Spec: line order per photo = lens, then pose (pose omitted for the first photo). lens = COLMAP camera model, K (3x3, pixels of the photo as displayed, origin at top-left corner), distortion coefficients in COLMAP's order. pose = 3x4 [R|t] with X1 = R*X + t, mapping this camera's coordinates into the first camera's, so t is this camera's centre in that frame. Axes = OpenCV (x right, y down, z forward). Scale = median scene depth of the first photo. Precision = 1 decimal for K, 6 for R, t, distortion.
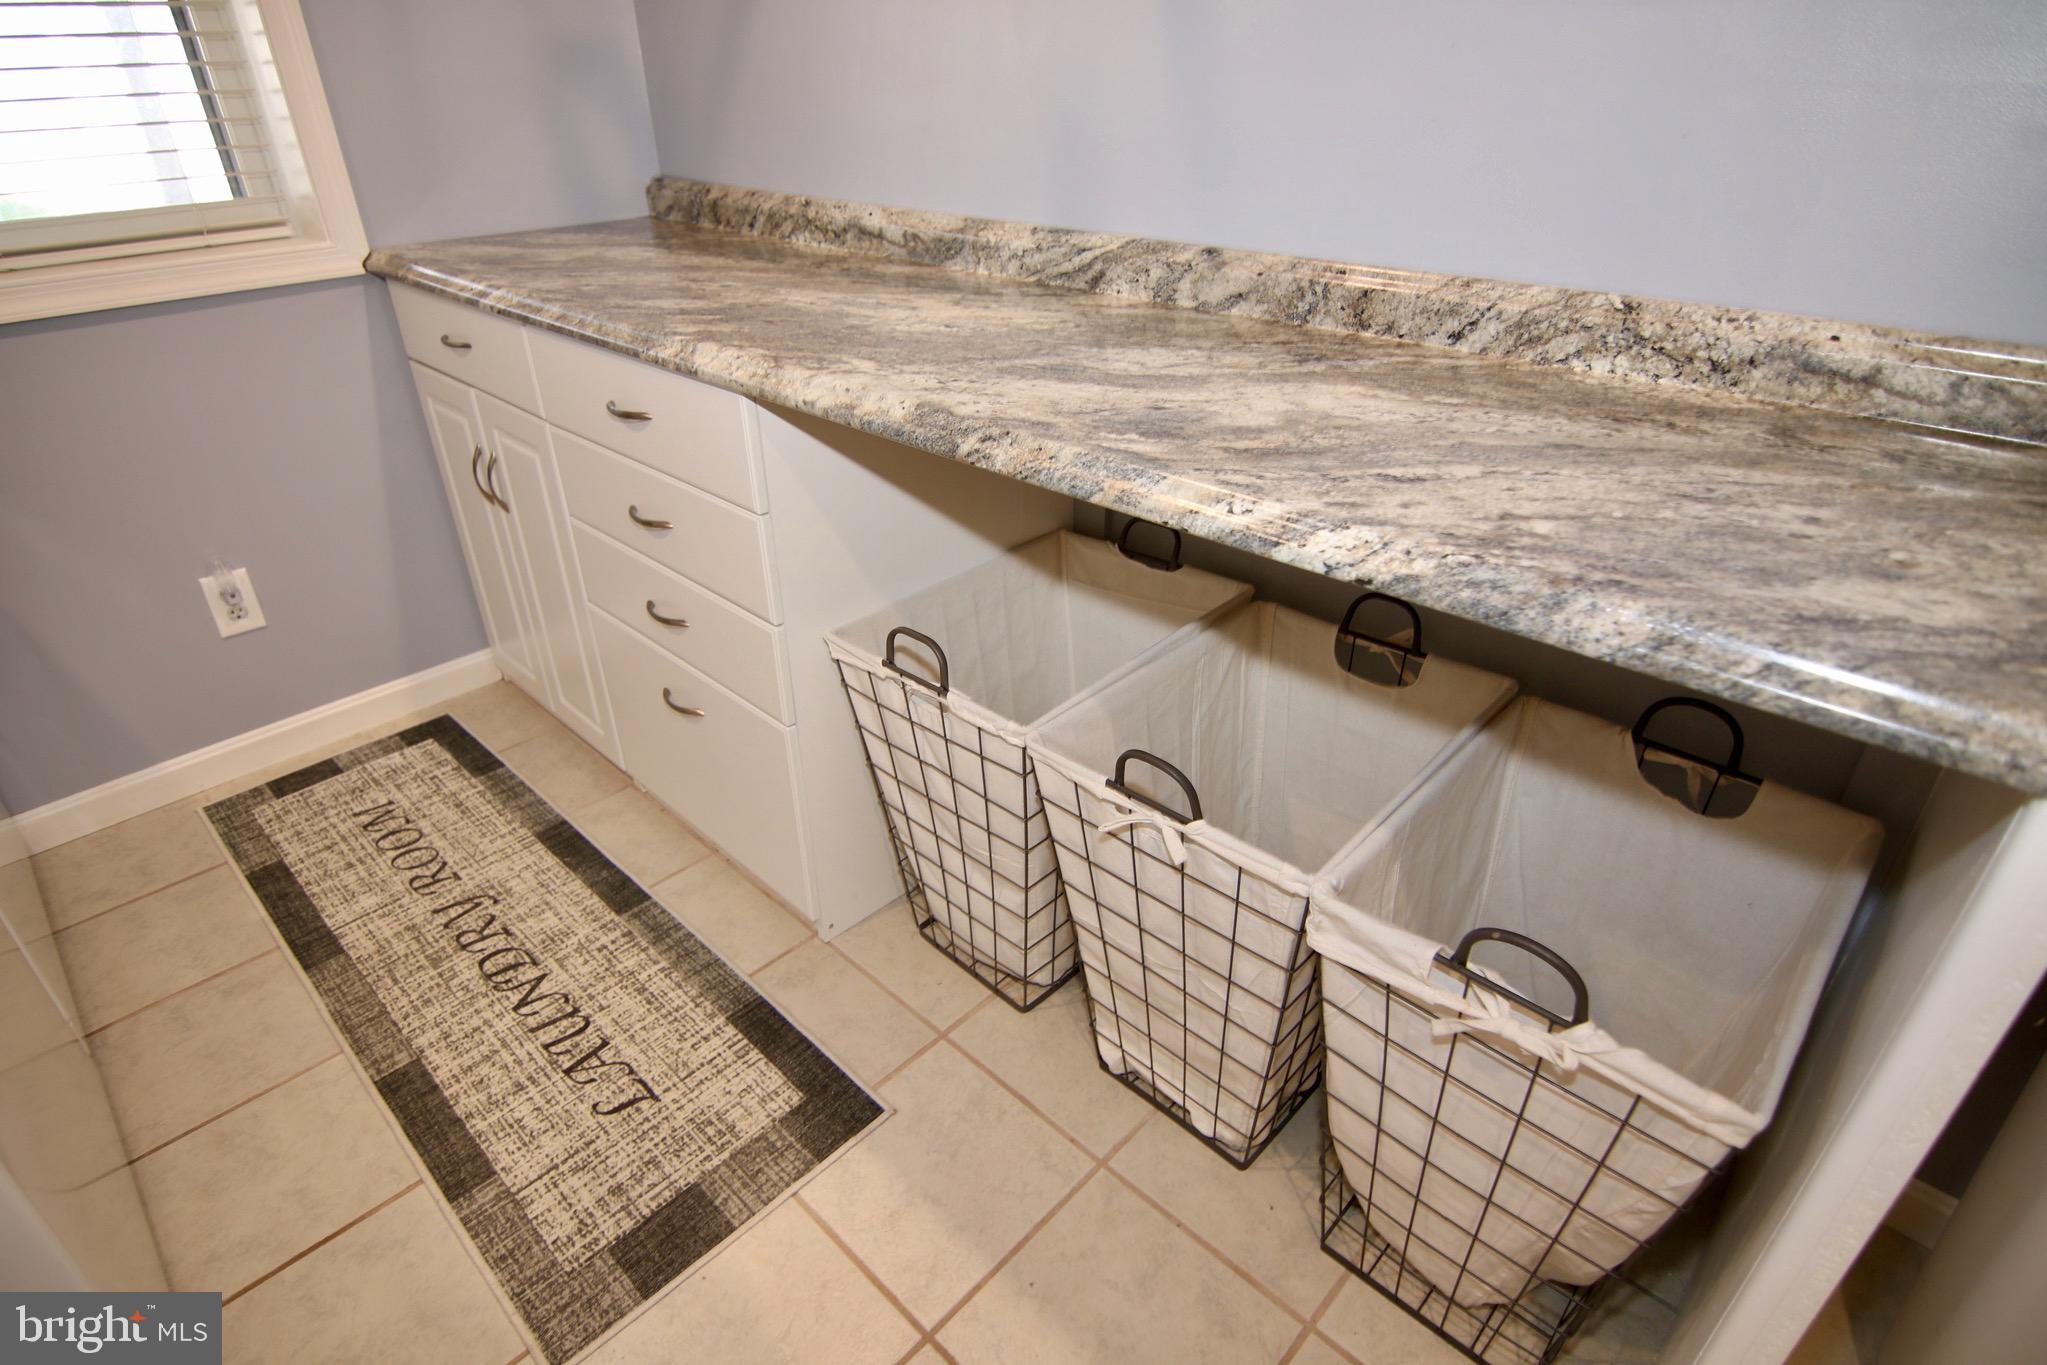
lens RADIAL K [[1051.5, 0, 1021.4], [0, 1051.5, 684.0], [0, 0, 1]] dist [-0.011325, -0.008284]
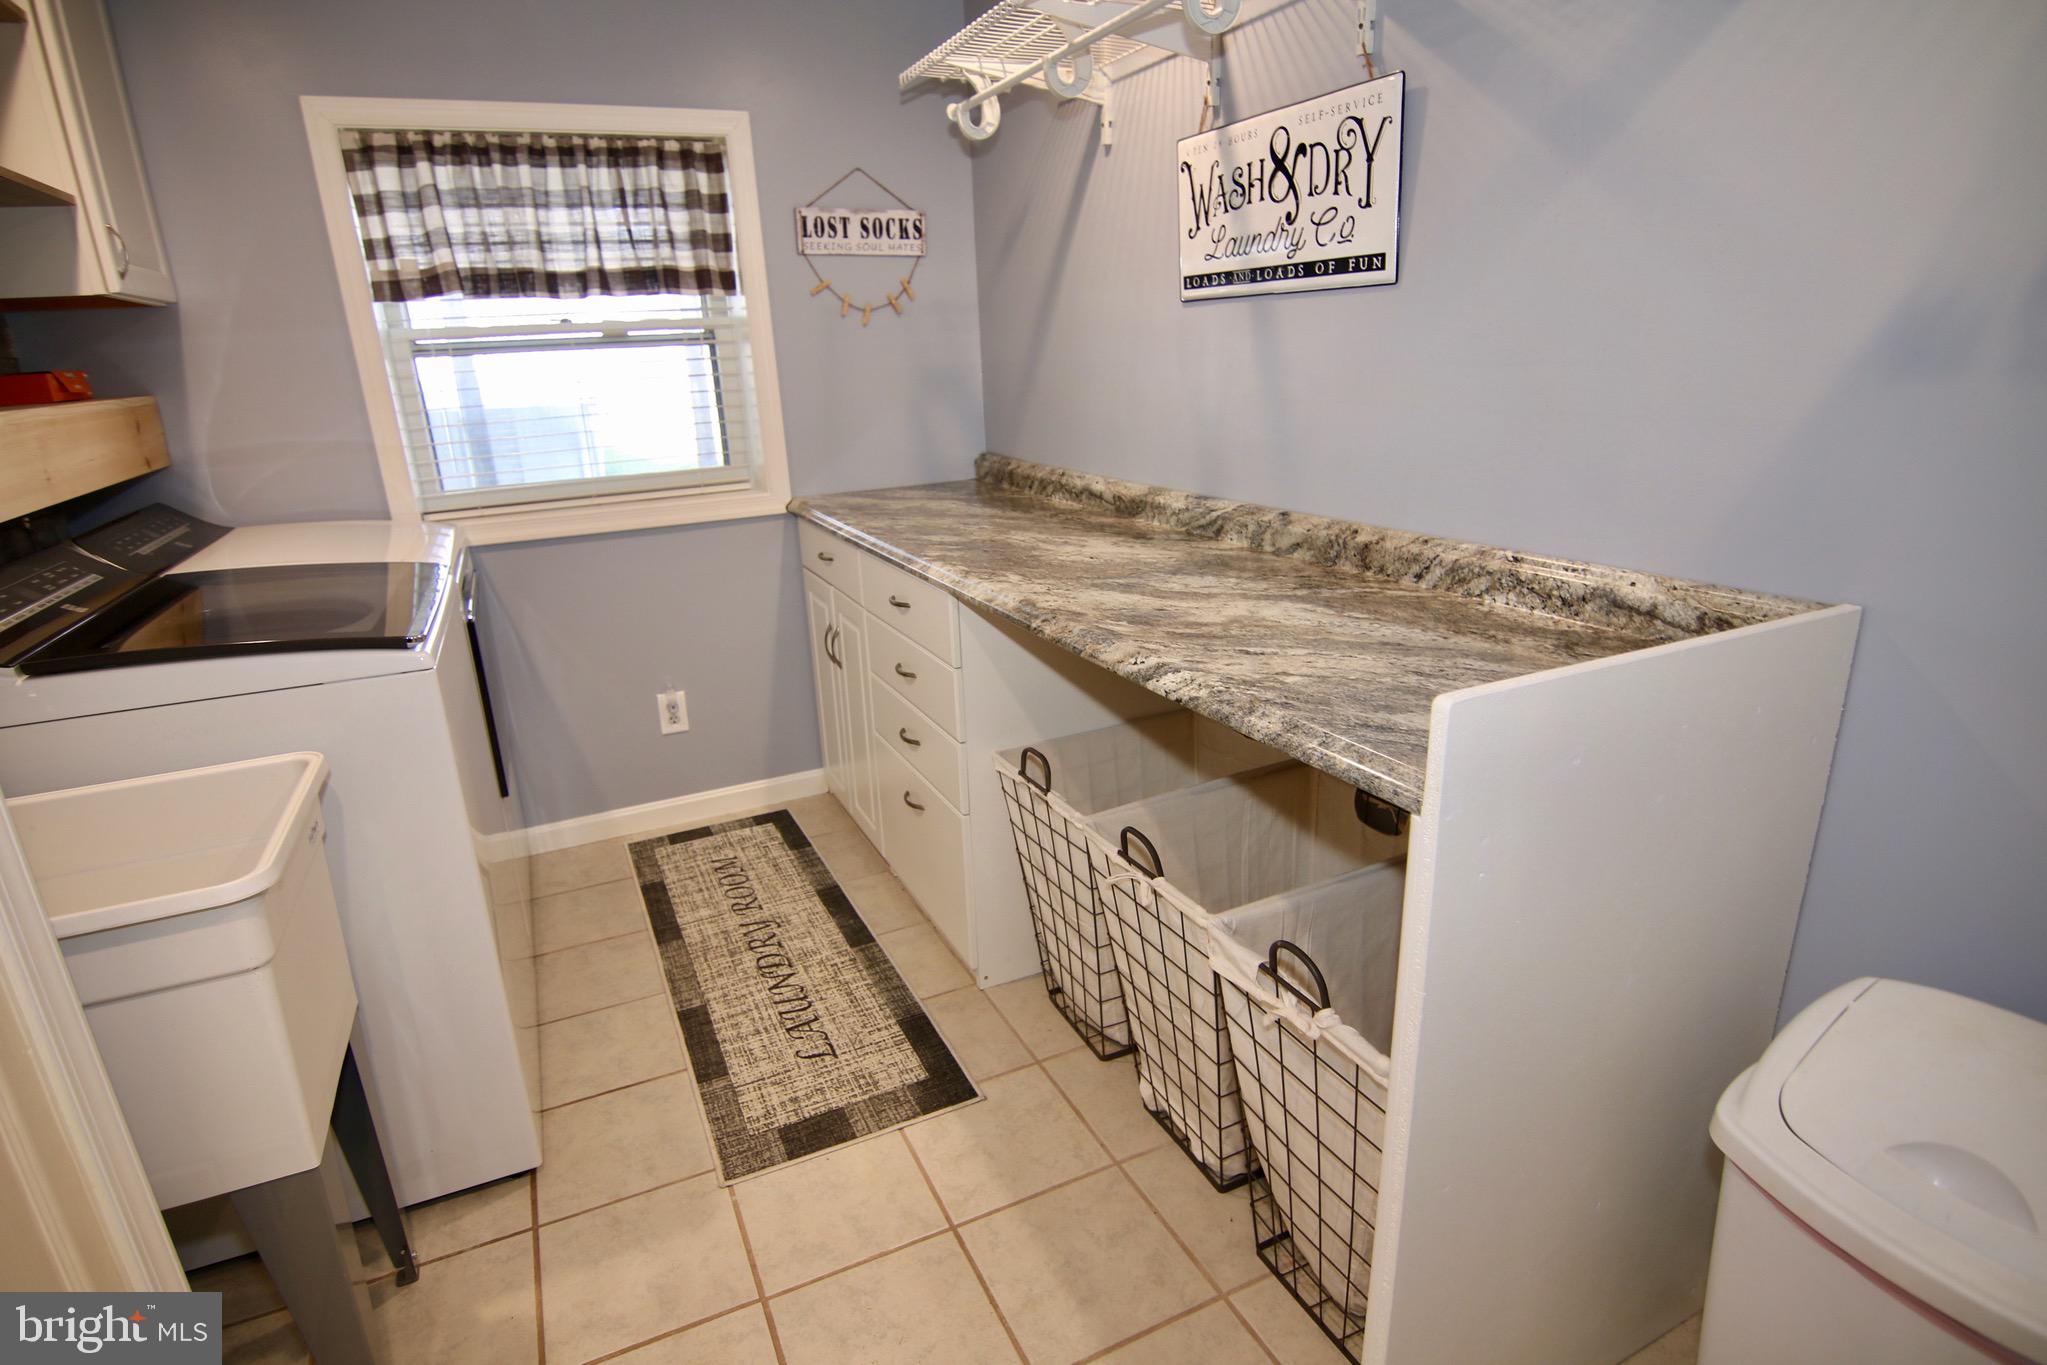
lens RADIAL K [[1051.5, 0, 1028.7], [0, 1051.5, 683.3], [0, 0, 1]] dist [-0.011325, -0.008284]
pose [[0.936163, 0.075850, -0.343285, 0.344290], [-0.146588, 0.971735, -0.185047, 0.117640], [0.319547, 0.223556, 0.920822, -0.351220]]
